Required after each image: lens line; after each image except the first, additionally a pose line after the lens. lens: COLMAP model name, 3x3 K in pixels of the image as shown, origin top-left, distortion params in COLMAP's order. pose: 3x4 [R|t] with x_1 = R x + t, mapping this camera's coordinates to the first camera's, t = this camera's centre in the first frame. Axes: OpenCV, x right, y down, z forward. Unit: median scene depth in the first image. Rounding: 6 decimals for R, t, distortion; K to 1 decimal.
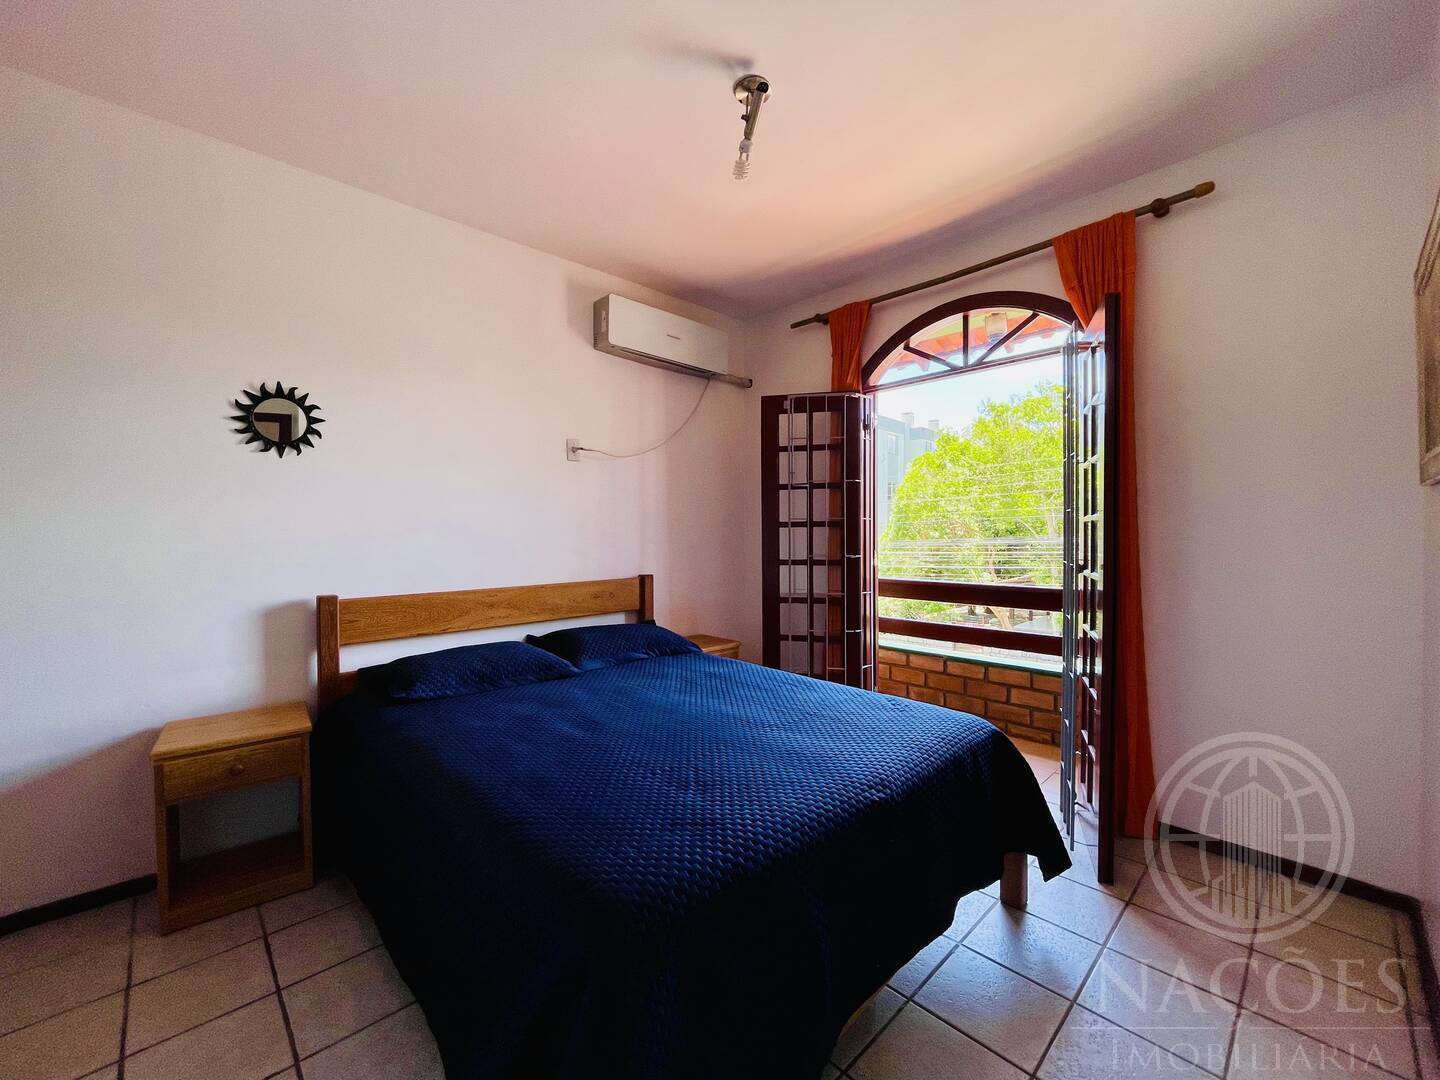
lens RADIAL K [[577.7, 0, 710.3], [0, 577.7, 543.8], [0, 0, 1]] dist [-0.002747, -0.001398]
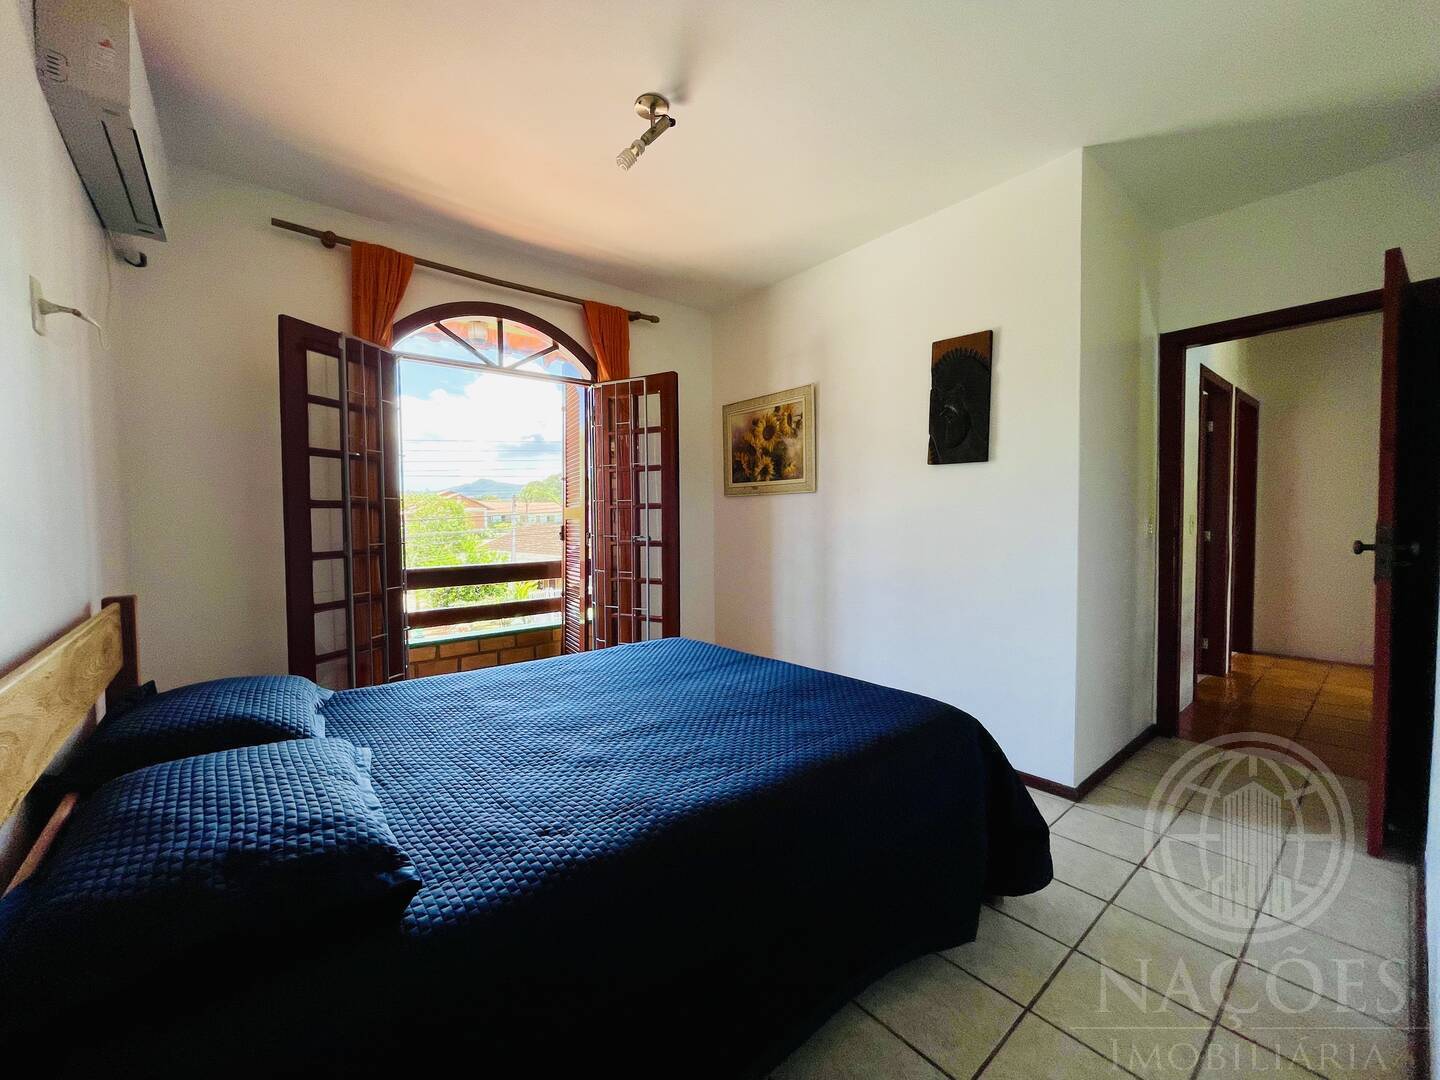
lens RADIAL K [[577.7, 0, 714.1], [0, 577.7, 529.1], [0, 0, 1]] dist [-0.002747, -0.001398]
pose [[0.055326, -0.029202, 0.998041, -0.597860], [0.017636, 0.999445, 0.028266, -0.020972], [-0.998313, 0.016037, 0.055810, 0.498332]]
